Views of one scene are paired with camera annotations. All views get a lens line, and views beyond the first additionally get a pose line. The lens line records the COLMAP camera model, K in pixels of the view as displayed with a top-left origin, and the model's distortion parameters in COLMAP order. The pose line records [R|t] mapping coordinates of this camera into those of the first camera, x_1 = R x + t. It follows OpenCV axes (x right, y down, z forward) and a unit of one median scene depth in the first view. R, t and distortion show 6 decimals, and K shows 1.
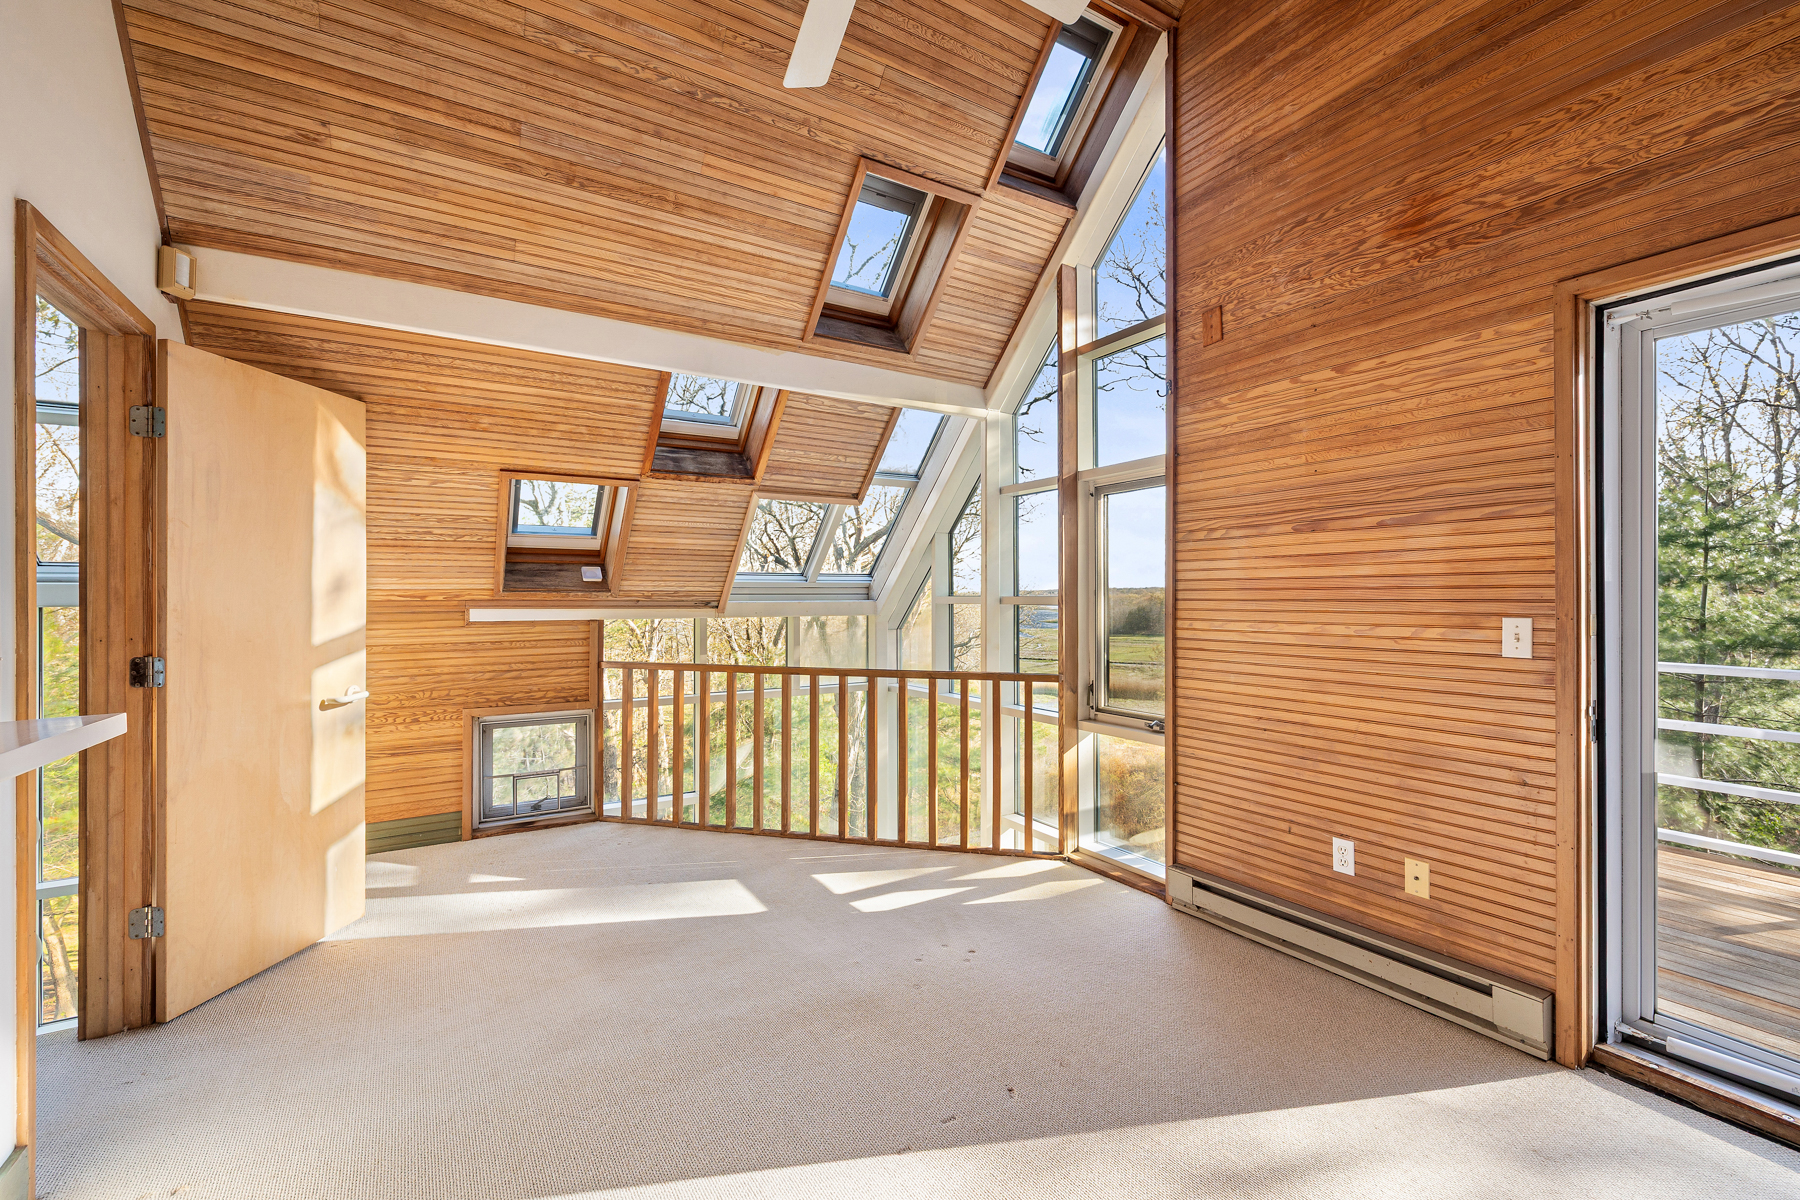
lens RADIAL K [[765.9, 0, 903.3], [0, 765.9, 596.2], [0, 0, 1]] dist [0.000534, 0.000233]
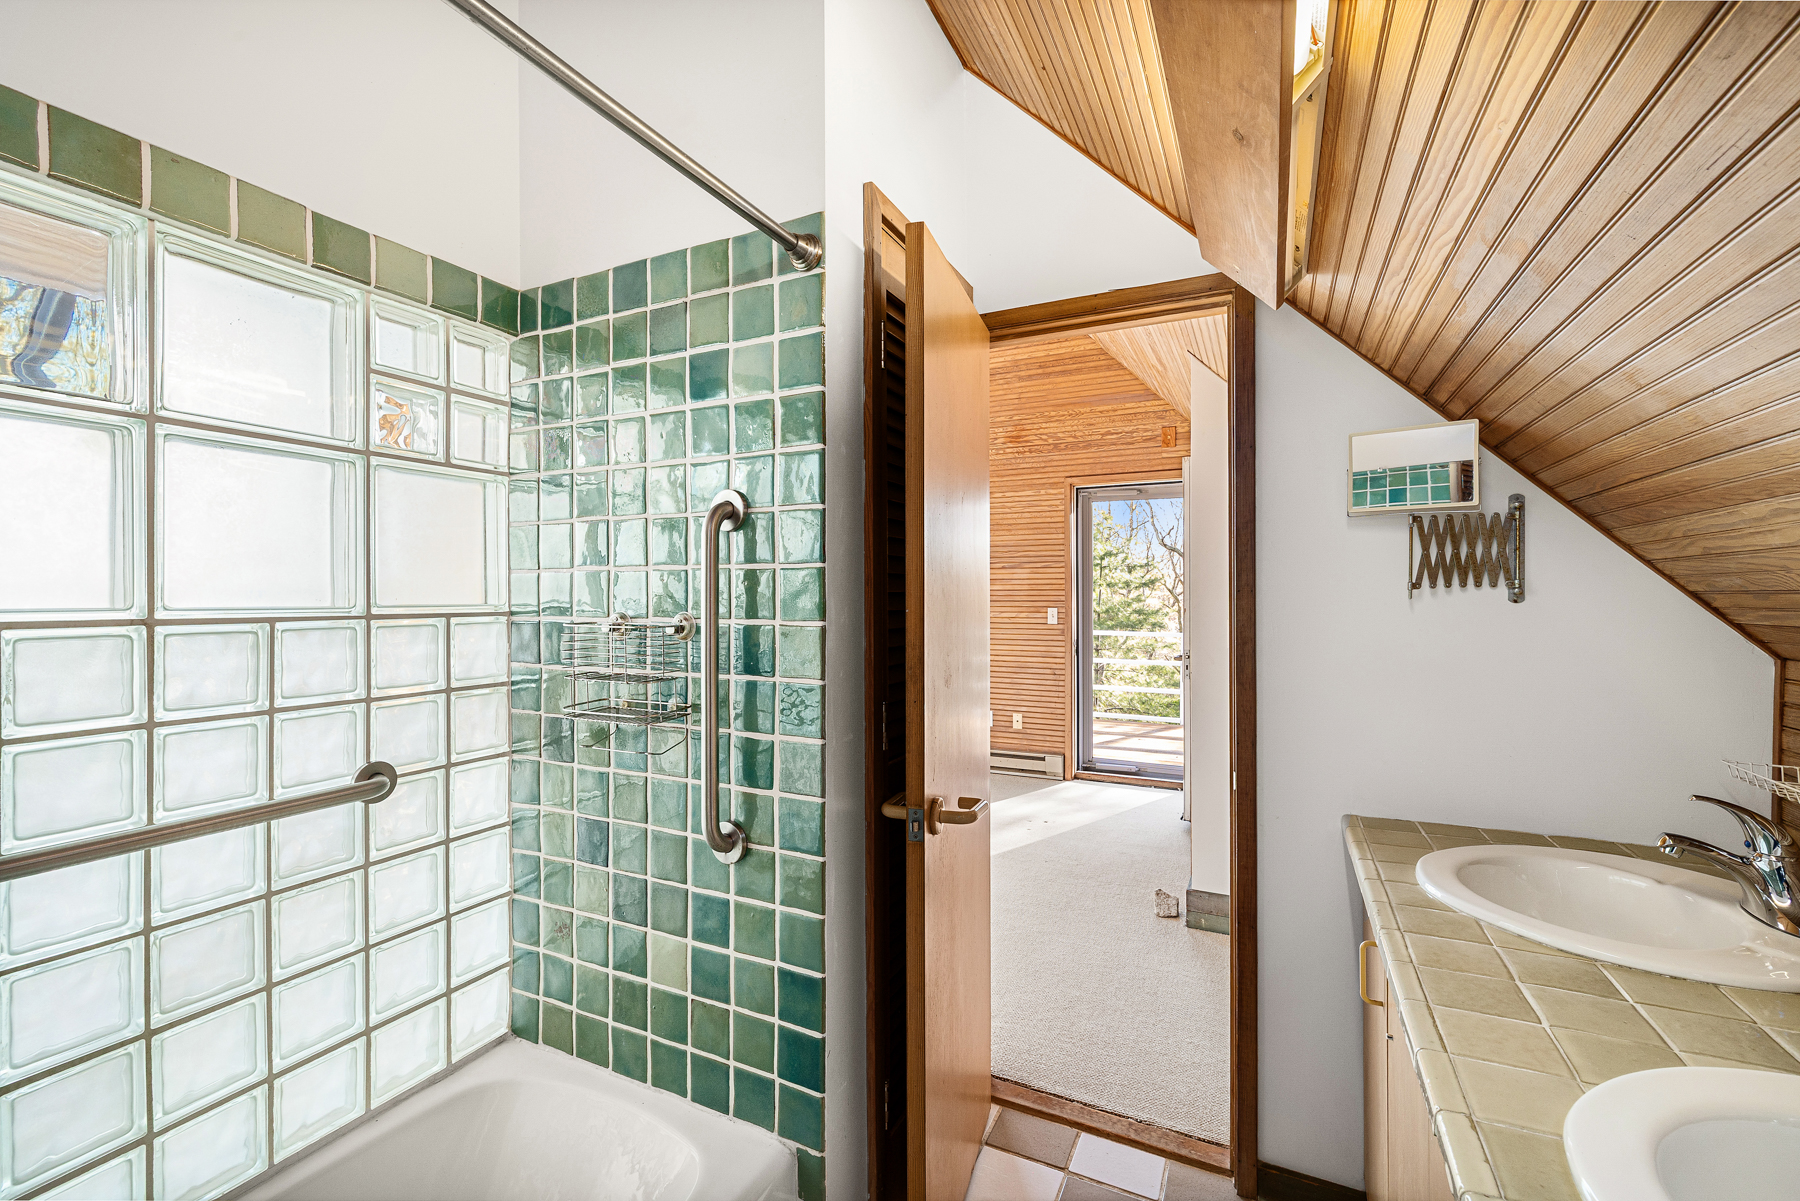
lens RADIAL K [[765.9, 0, 898.6], [0, 765.9, 599.2], [0, 0, 1]] dist [0.000534, 0.000233]
pose [[0.852457, -0.000985, 0.522796, -0.936484], [0.001190, 0.999999, -0.000057, -0.000557], [-0.522795, 0.000671, 0.852458, -0.870203]]
